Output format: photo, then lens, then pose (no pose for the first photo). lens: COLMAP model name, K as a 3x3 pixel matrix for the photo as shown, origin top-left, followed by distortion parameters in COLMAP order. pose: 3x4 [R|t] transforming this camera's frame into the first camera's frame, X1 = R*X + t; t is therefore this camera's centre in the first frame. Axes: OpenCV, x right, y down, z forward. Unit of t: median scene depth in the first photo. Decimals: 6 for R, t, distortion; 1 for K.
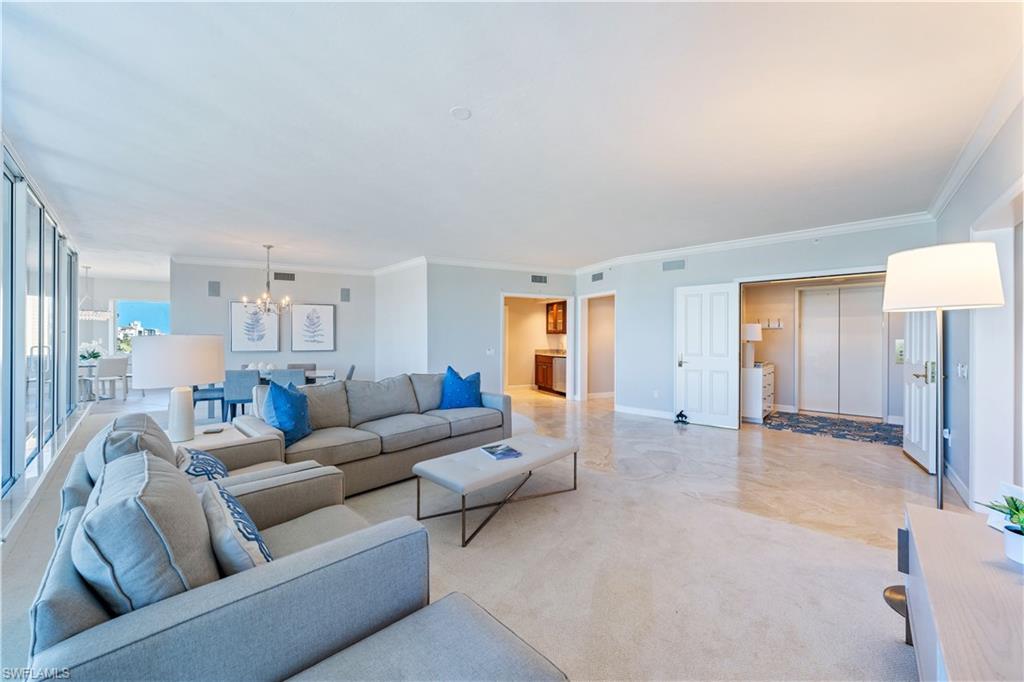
lens RADIAL K [[387.7, 0, 512.0], [0, 387.7, 341.0], [0, 0, 1]] dist [-0.000403, -0.000069]
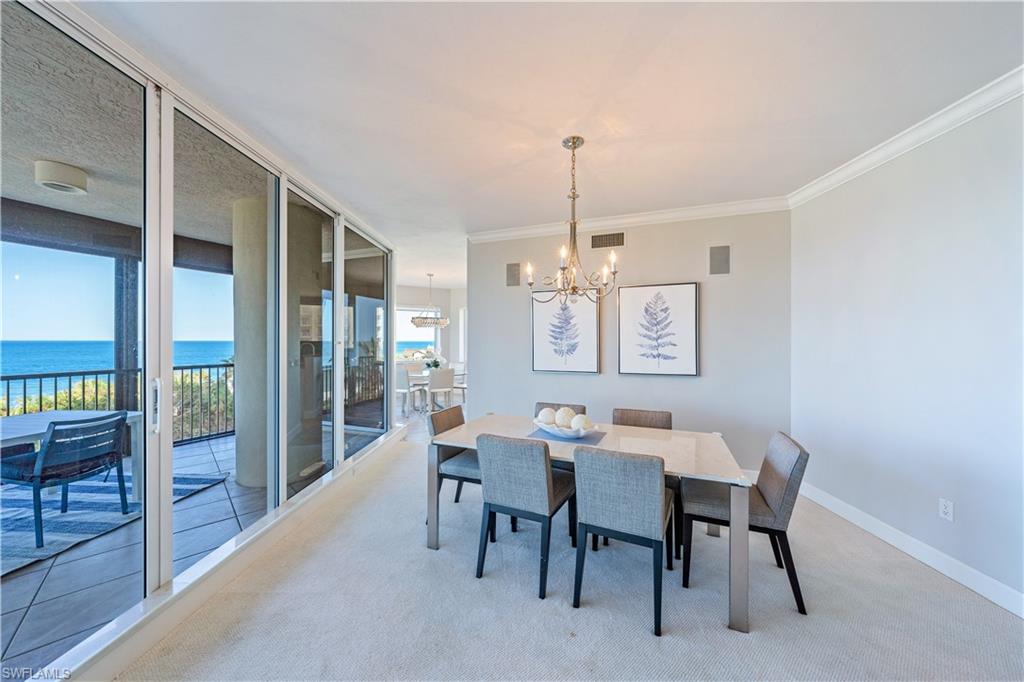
lens RADIAL K [[363.9, 0, 518.1], [0, 363.9, 344.3], [0, 0, 1]] dist [-0.000083, -0.000016]
pose [[0.708011, -0.003318, -0.706194, -0.309260], [-0.001320, 0.999981, -0.006022, -0.012134], [0.706201, 0.005196, 0.707993, 0.540664]]
